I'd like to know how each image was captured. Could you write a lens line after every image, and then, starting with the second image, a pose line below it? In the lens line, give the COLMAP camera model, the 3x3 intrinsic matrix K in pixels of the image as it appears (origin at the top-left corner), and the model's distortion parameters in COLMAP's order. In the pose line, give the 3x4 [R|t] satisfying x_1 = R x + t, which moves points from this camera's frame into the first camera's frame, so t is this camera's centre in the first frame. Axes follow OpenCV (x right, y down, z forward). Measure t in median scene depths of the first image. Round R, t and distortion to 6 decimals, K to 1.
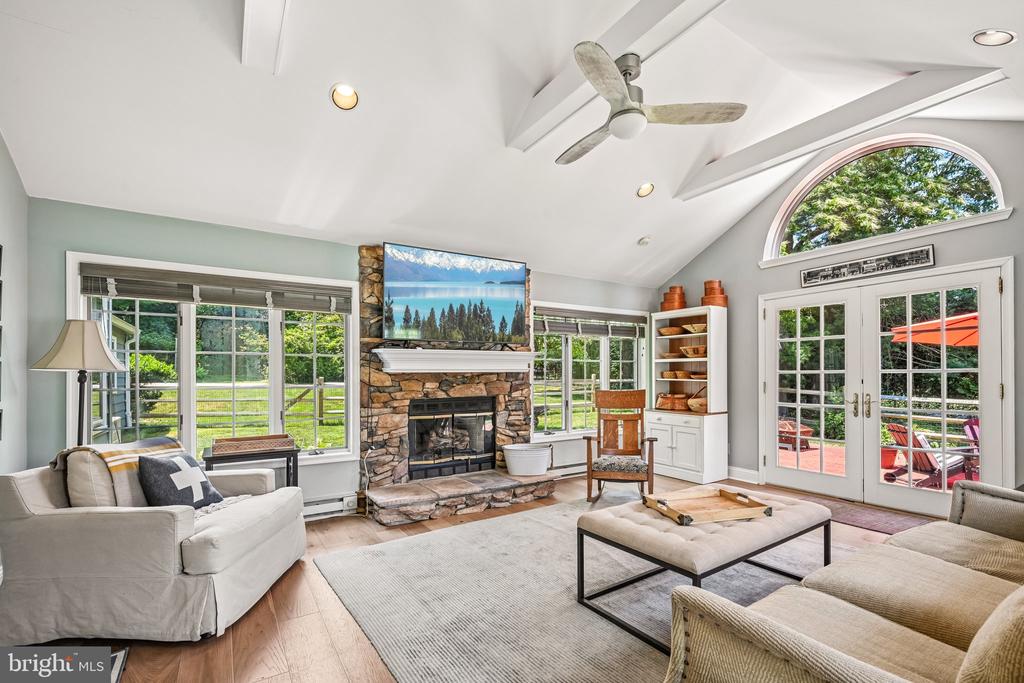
lens RADIAL K [[459.8, 0, 519.6], [0, 459.8, 375.5], [0, 0, 1]] dist [0.000063, 0.000118]
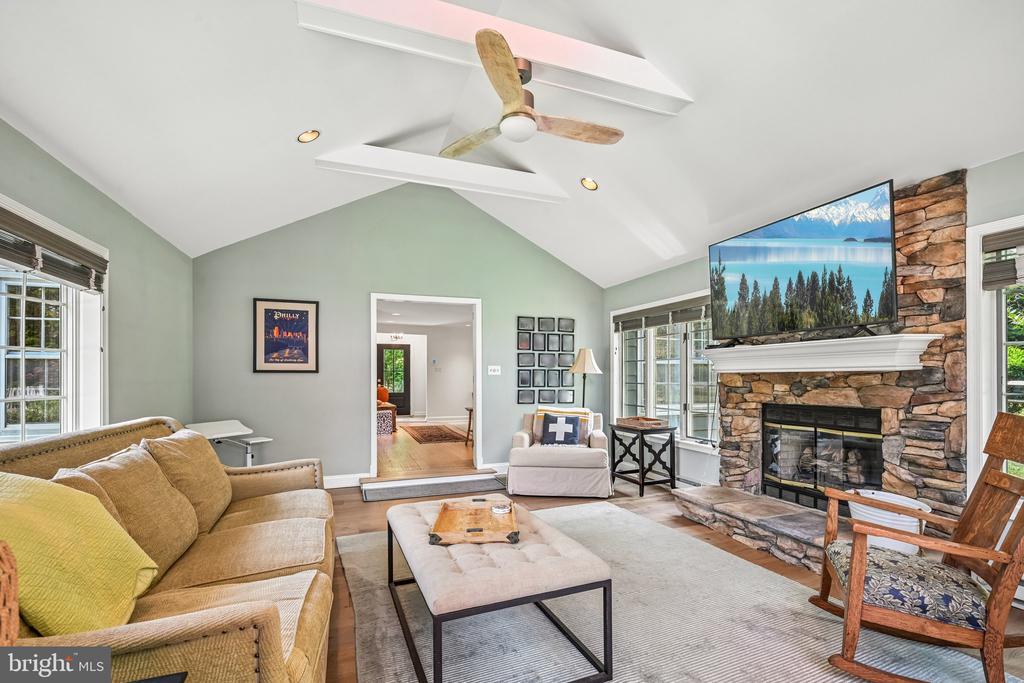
lens RADIAL K [[465.7, 0, 515.8], [0, 465.7, 371.3], [0, 0, 1]] dist [-0.000005, 0.000183]
pose [[-0.209526, -0.002509, -0.977800, 0.726022], [0.005777, 0.999976, -0.003804, -0.007722], [0.977786, -0.006445, -0.209506, 0.711261]]
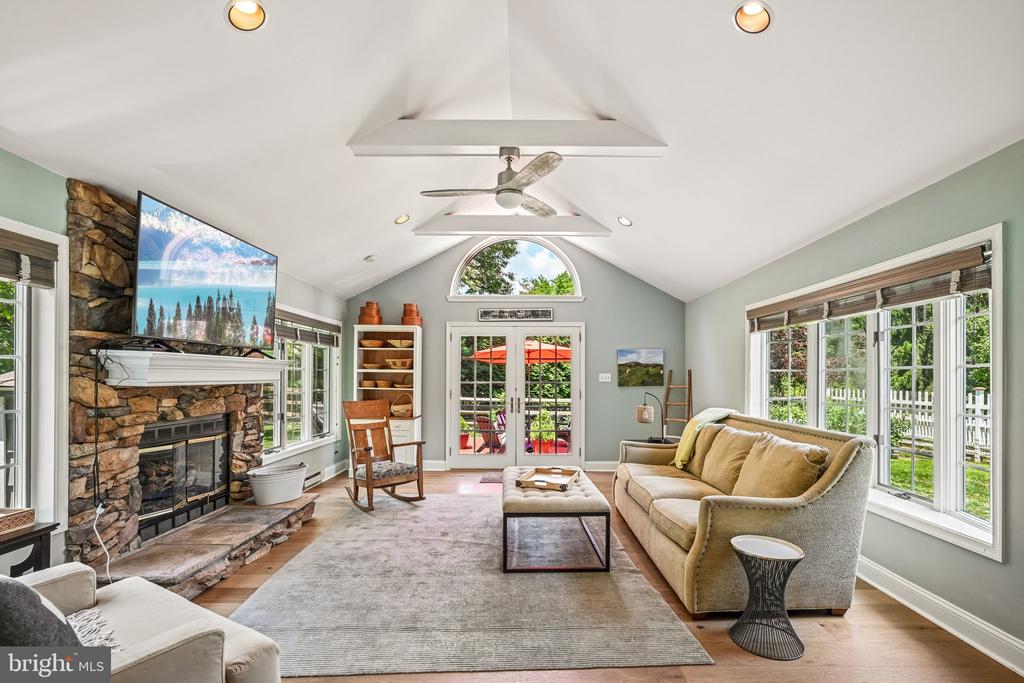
lens RADIAL K [[459.8, 0, 519.6], [0, 459.8, 375.5], [0, 0, 1]] dist [0.000063, 0.000118]
pose [[0.544593, 0.011549, 0.838621, -0.494610], [-0.007131, 0.999933, -0.009139, -0.018115], [-0.838670, -0.001003, 0.544638, 0.155927]]
